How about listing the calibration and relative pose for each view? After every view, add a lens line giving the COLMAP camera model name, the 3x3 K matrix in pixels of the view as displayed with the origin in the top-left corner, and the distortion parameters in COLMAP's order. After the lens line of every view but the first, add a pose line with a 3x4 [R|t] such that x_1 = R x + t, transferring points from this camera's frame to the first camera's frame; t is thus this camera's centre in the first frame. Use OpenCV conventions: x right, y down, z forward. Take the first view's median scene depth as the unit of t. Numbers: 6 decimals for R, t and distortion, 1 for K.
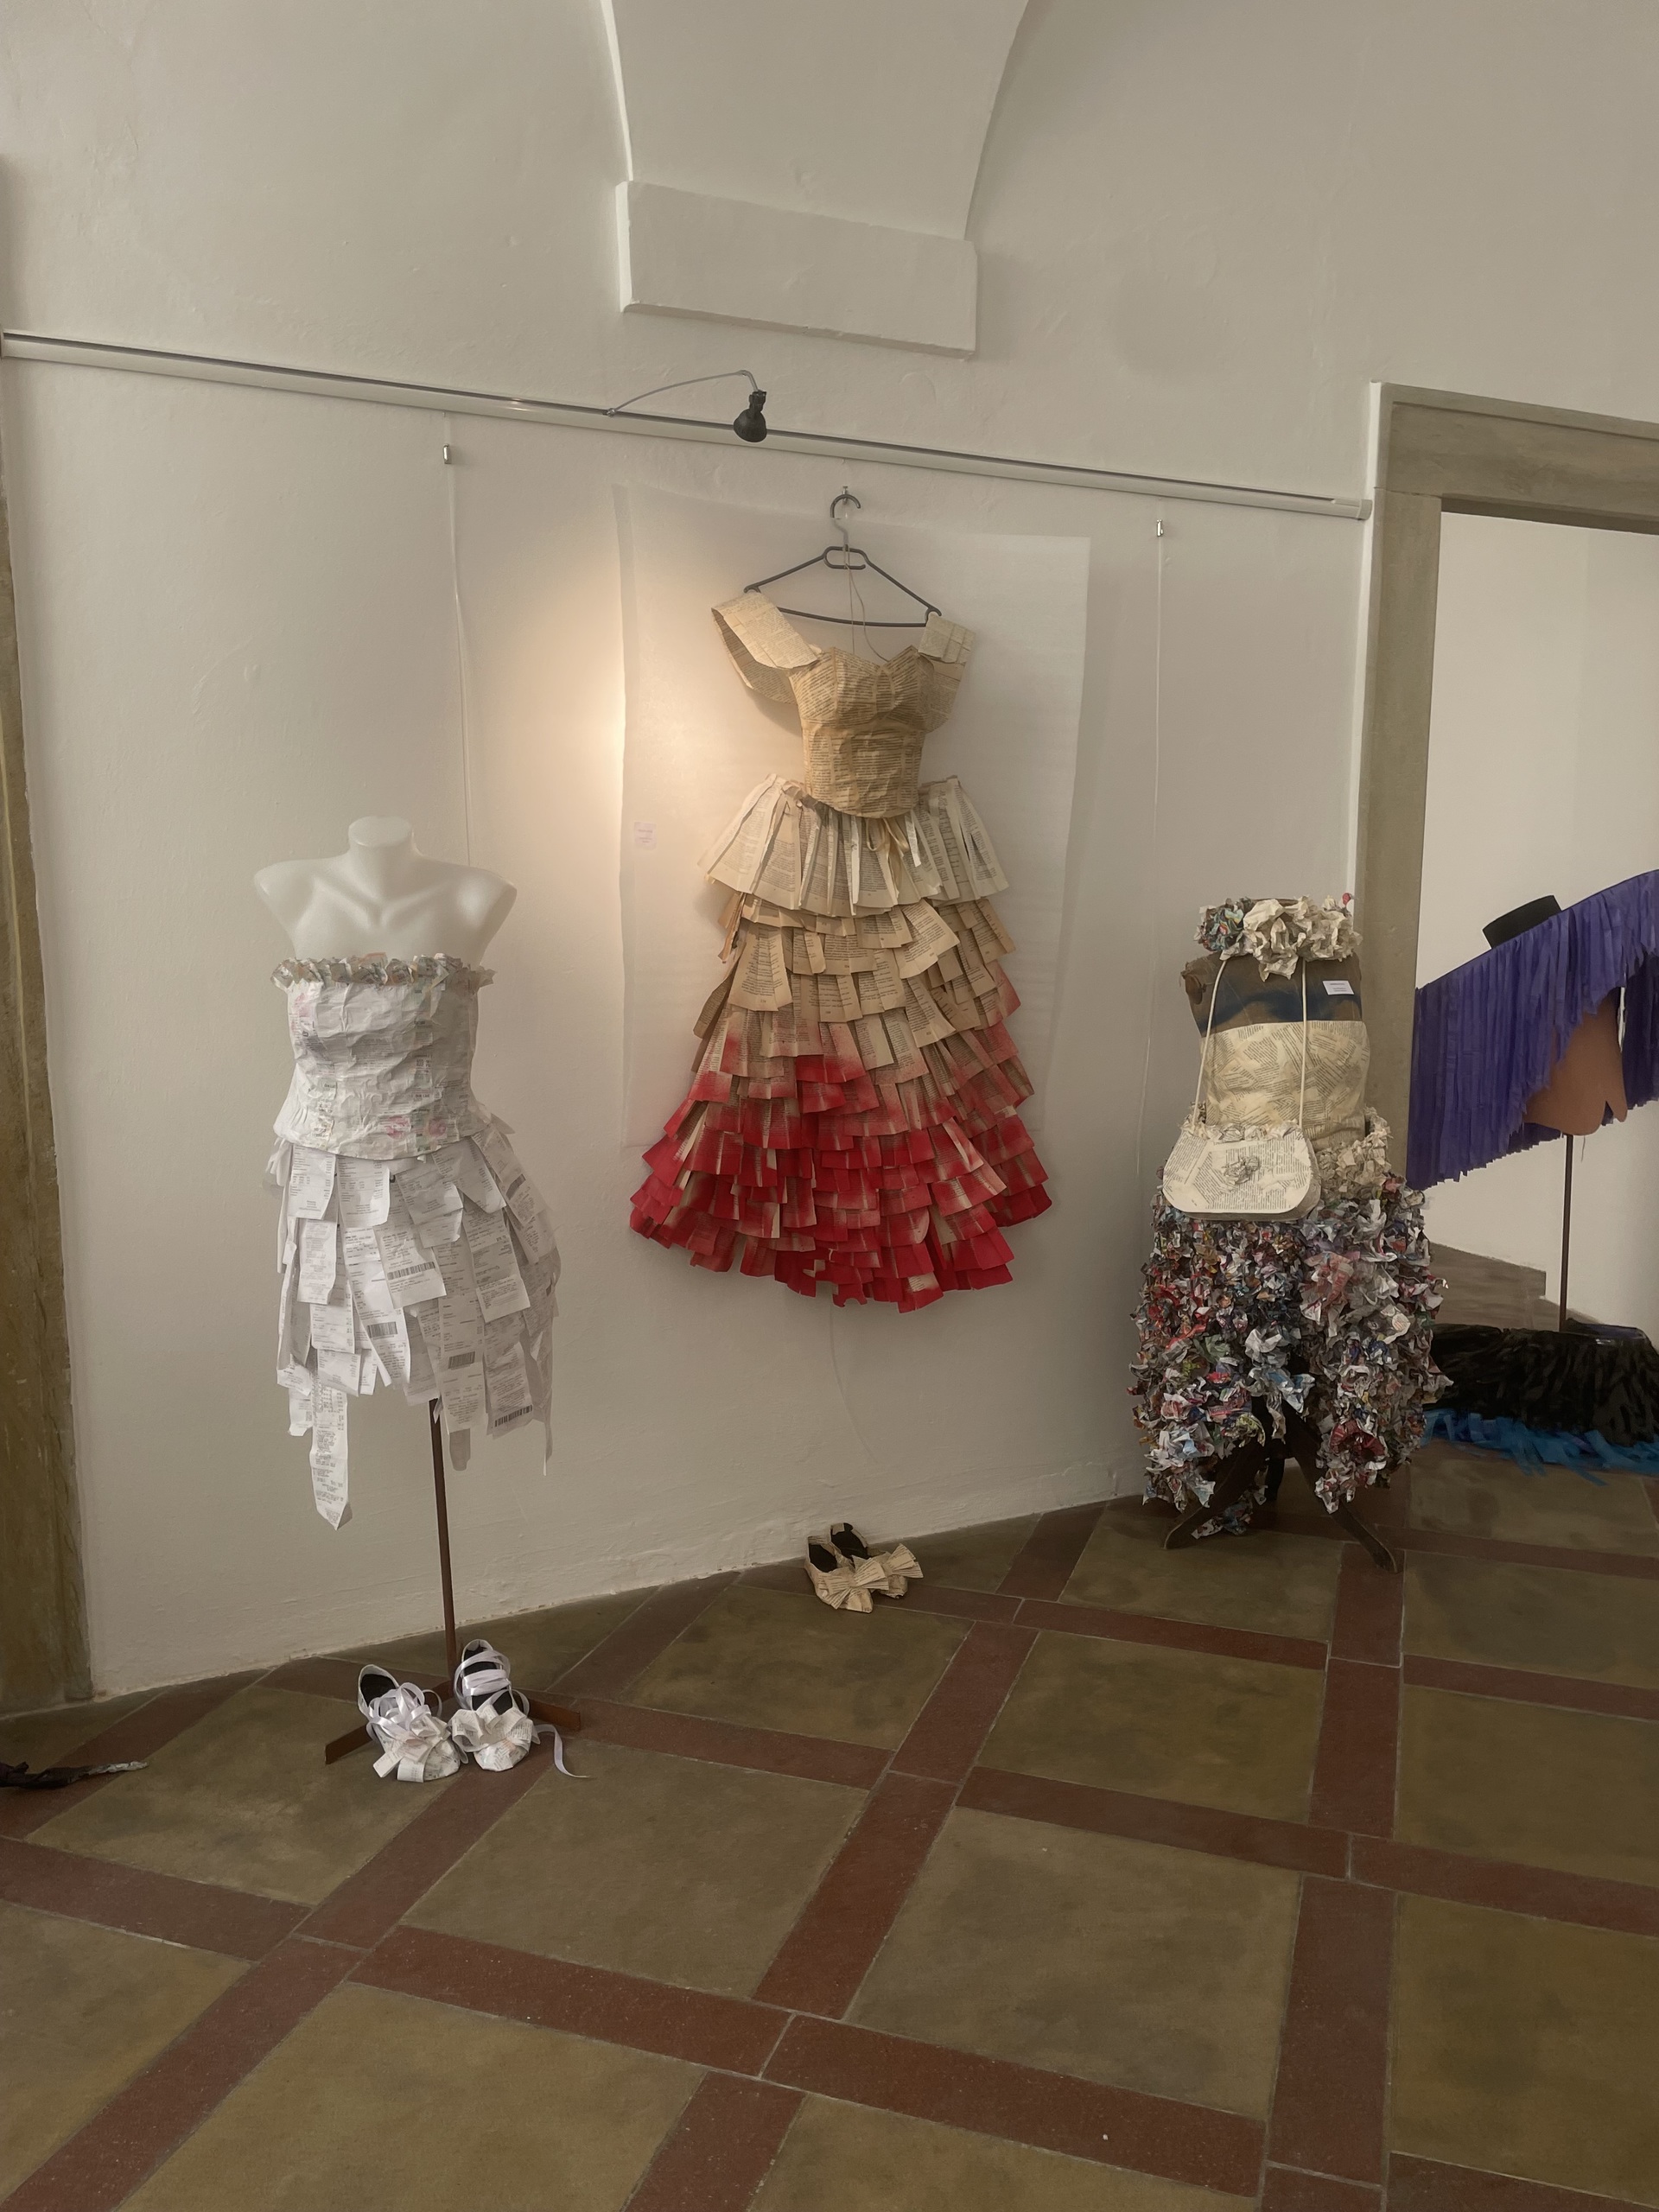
lens RADIAL K [[1677.2, 0, 844.9], [0, 1677.2, 1115.7], [0, 0, 1]] dist [0.064096, -0.072602]
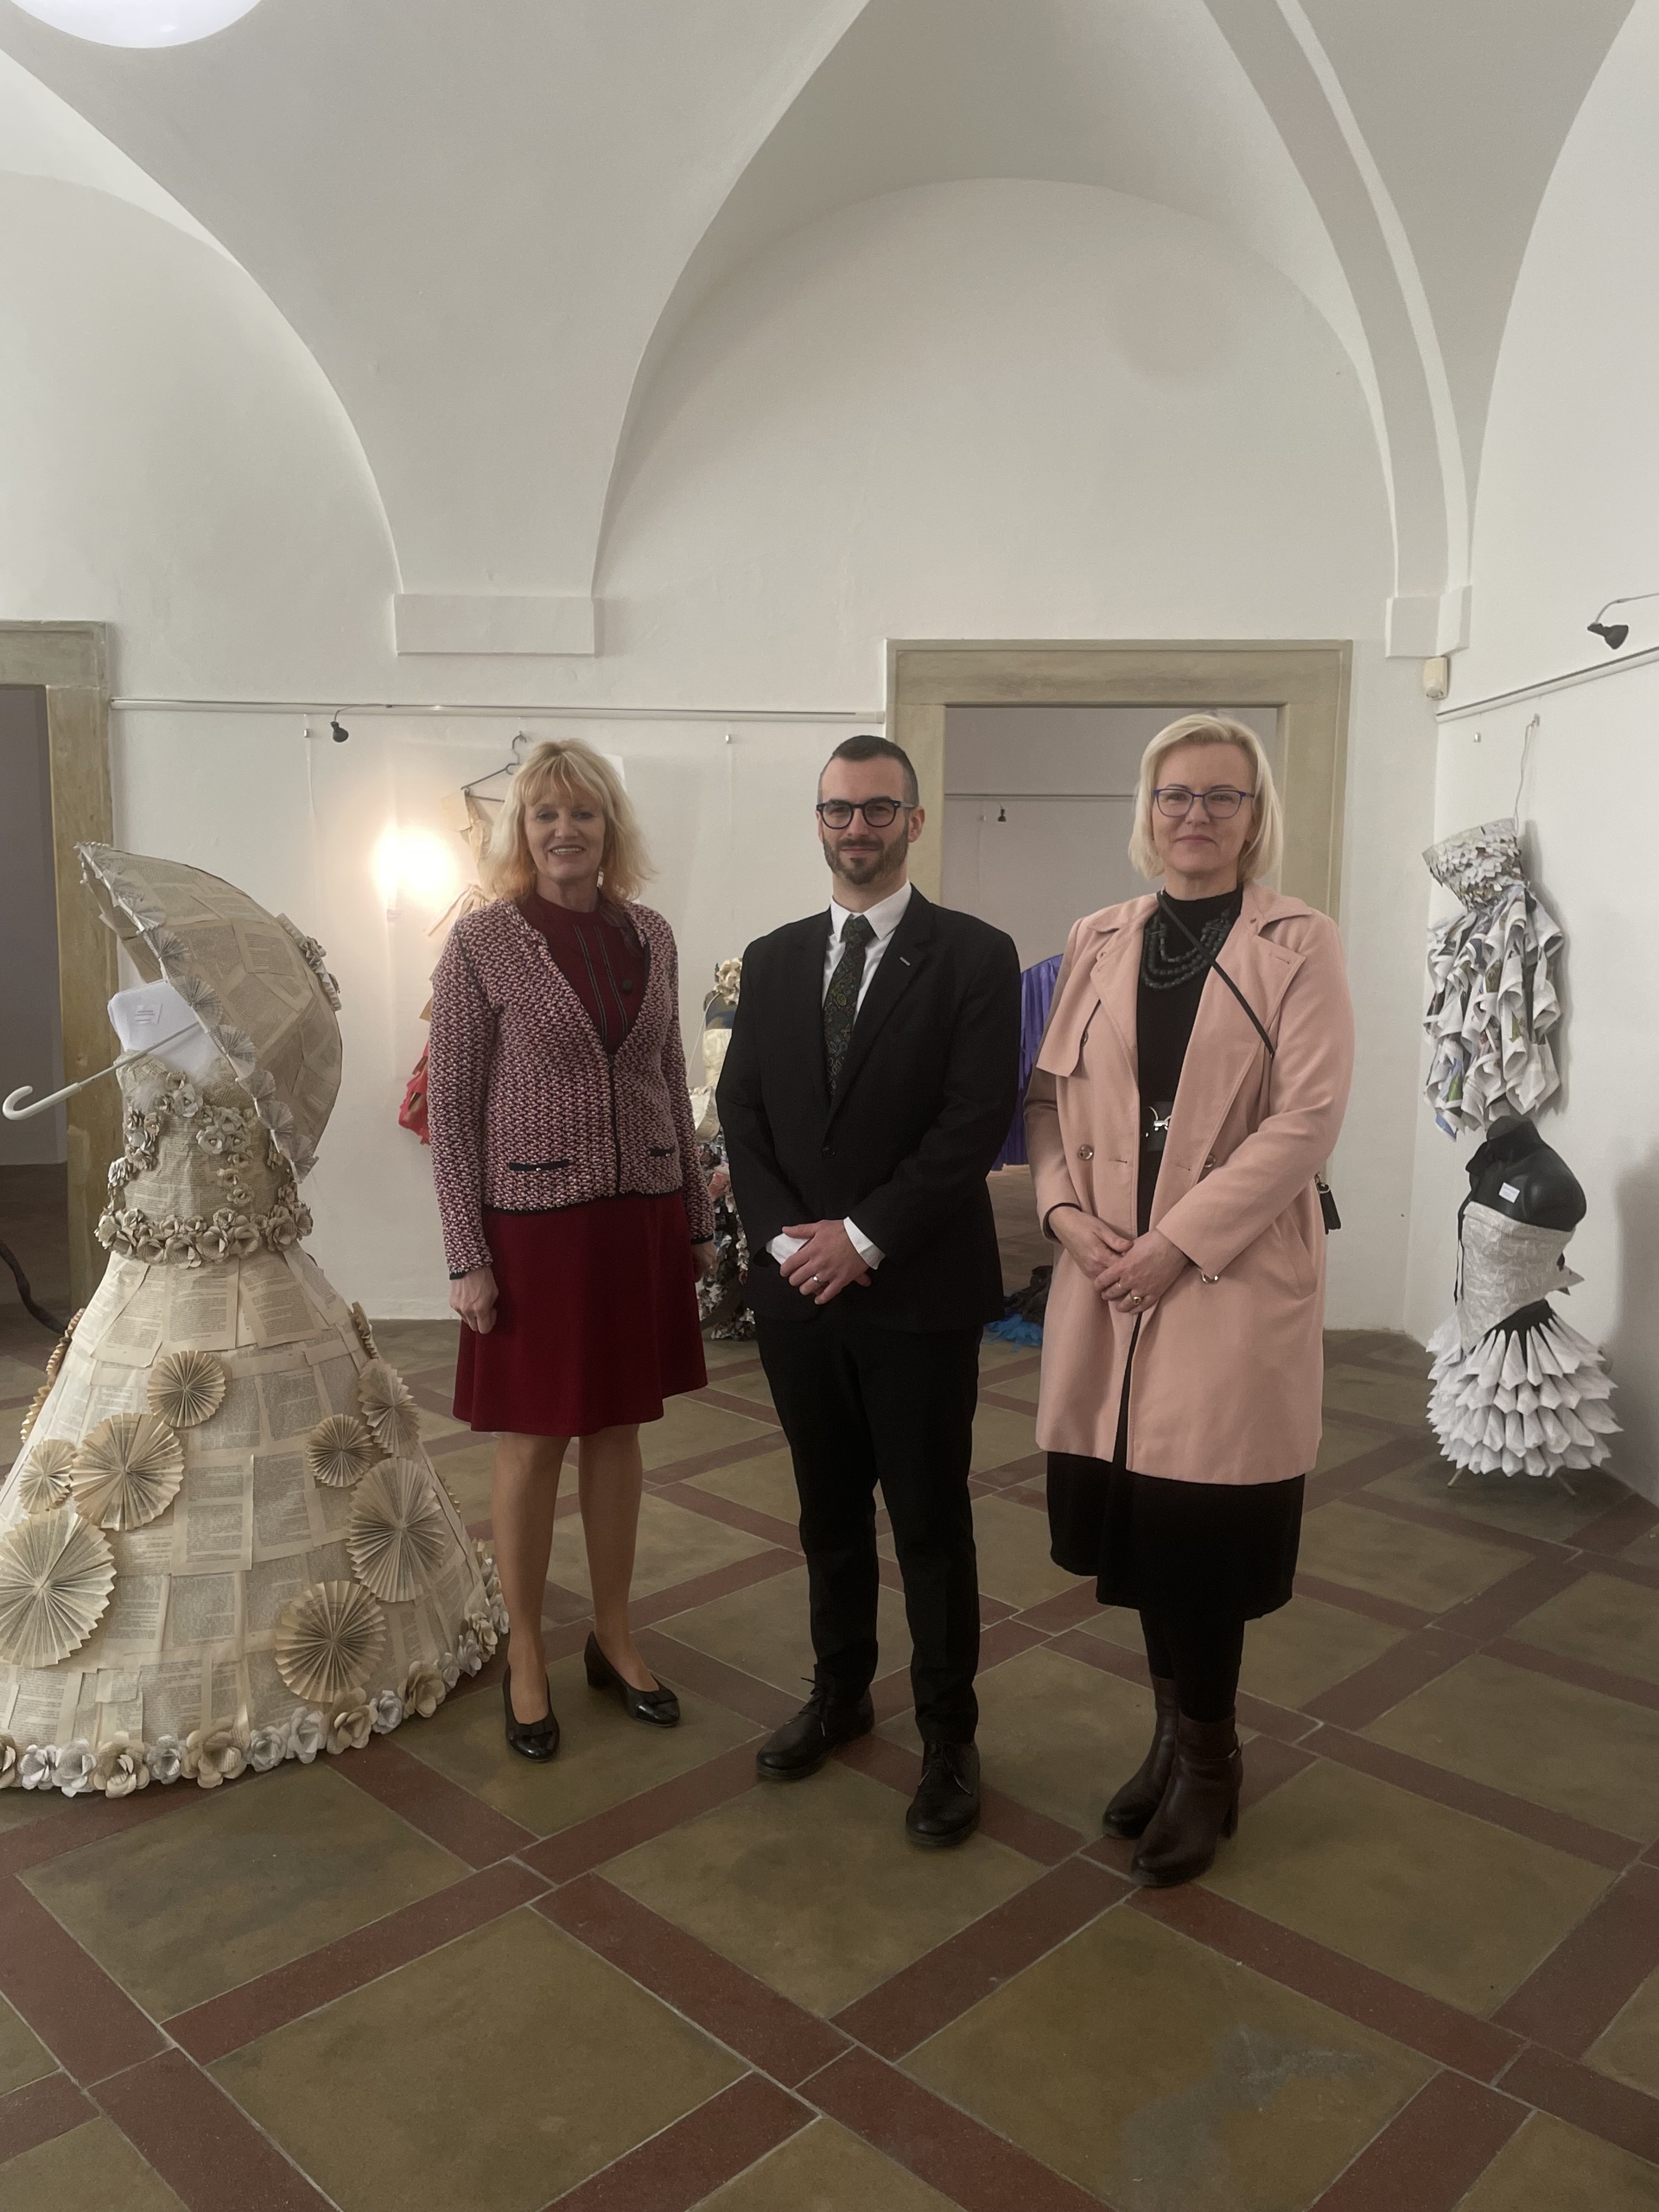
lens RADIAL K [[1677.2, 0, 841.8], [0, 1677.2, 1095.1], [0, 0, 1]] dist [0.064096, -0.072602]
pose [[0.902441, 0.057435, -0.426967, 1.203993], [-0.071615, 0.997284, -0.017213, 0.035066], [0.424819, 0.046111, 0.904103, -0.537425]]
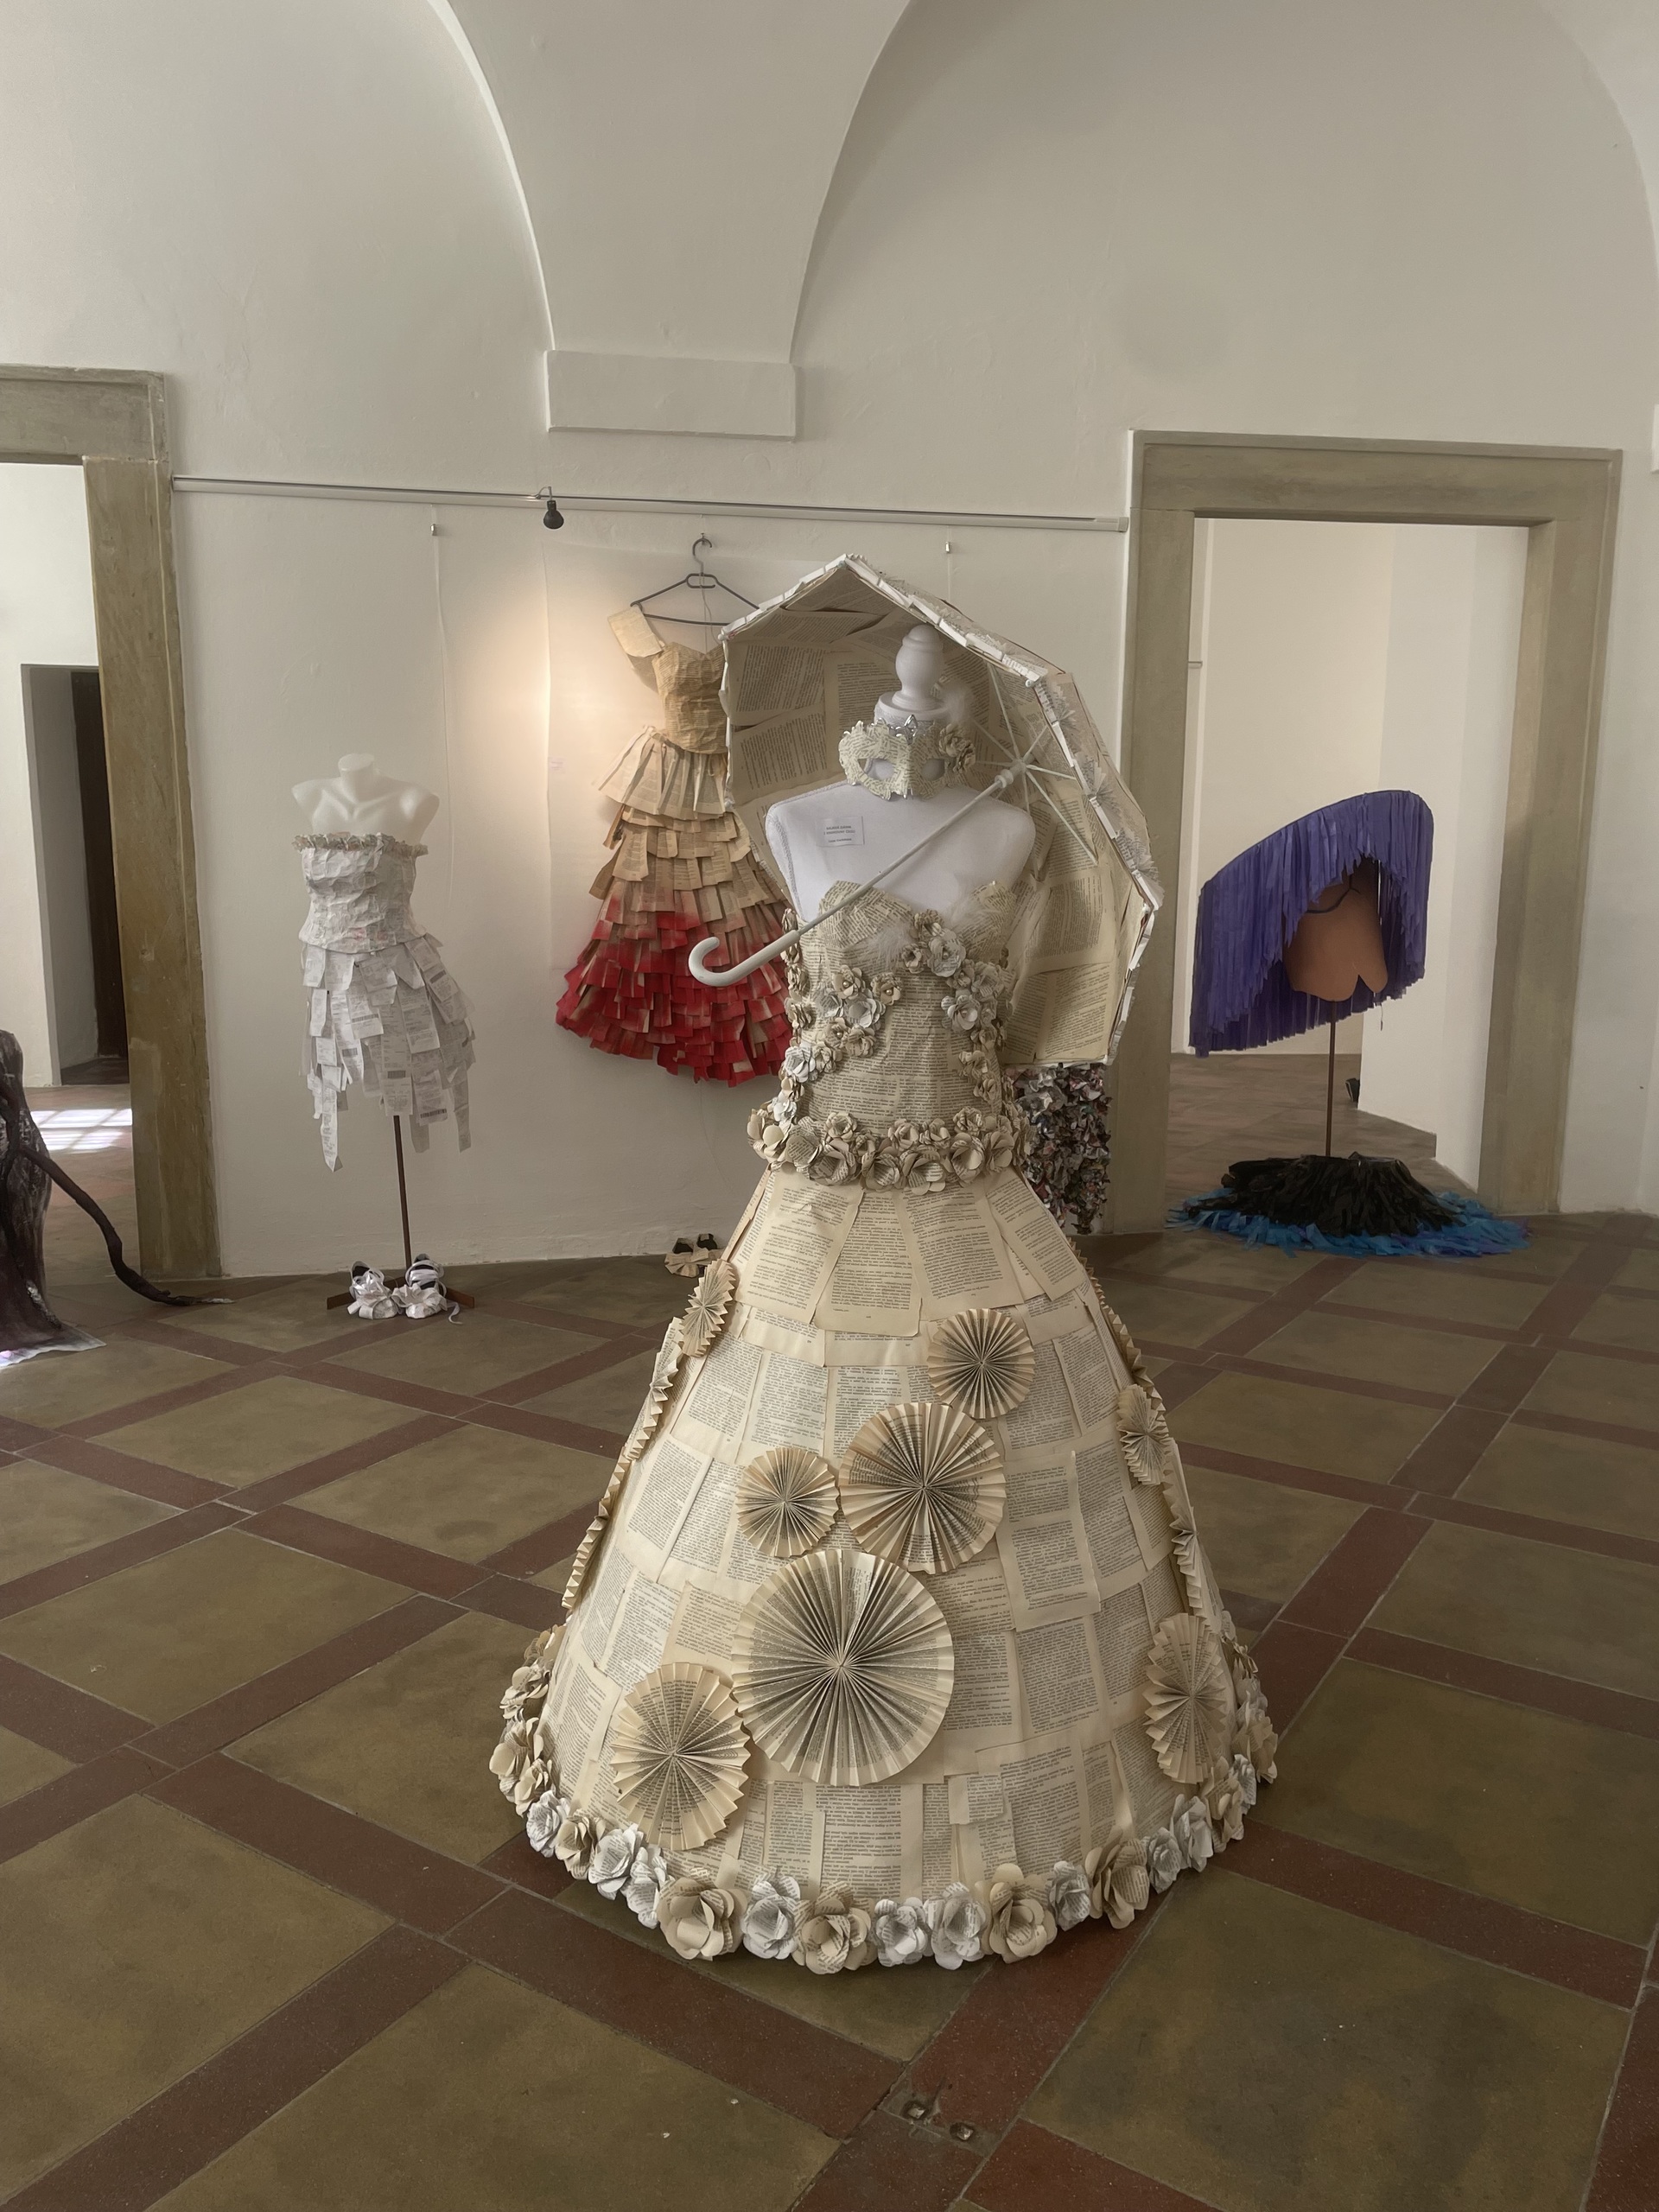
lens RADIAL K [[1677.2, 0, 817.5], [0, 1677.2, 1109.0], [0, 0, 1]] dist [0.064096, -0.072602]
pose [[0.969583, 0.043397, -0.240887, 0.515197], [-0.037020, 0.998836, 0.030937, 0.096195], [0.241949, -0.021078, 0.970060, -0.475359]]
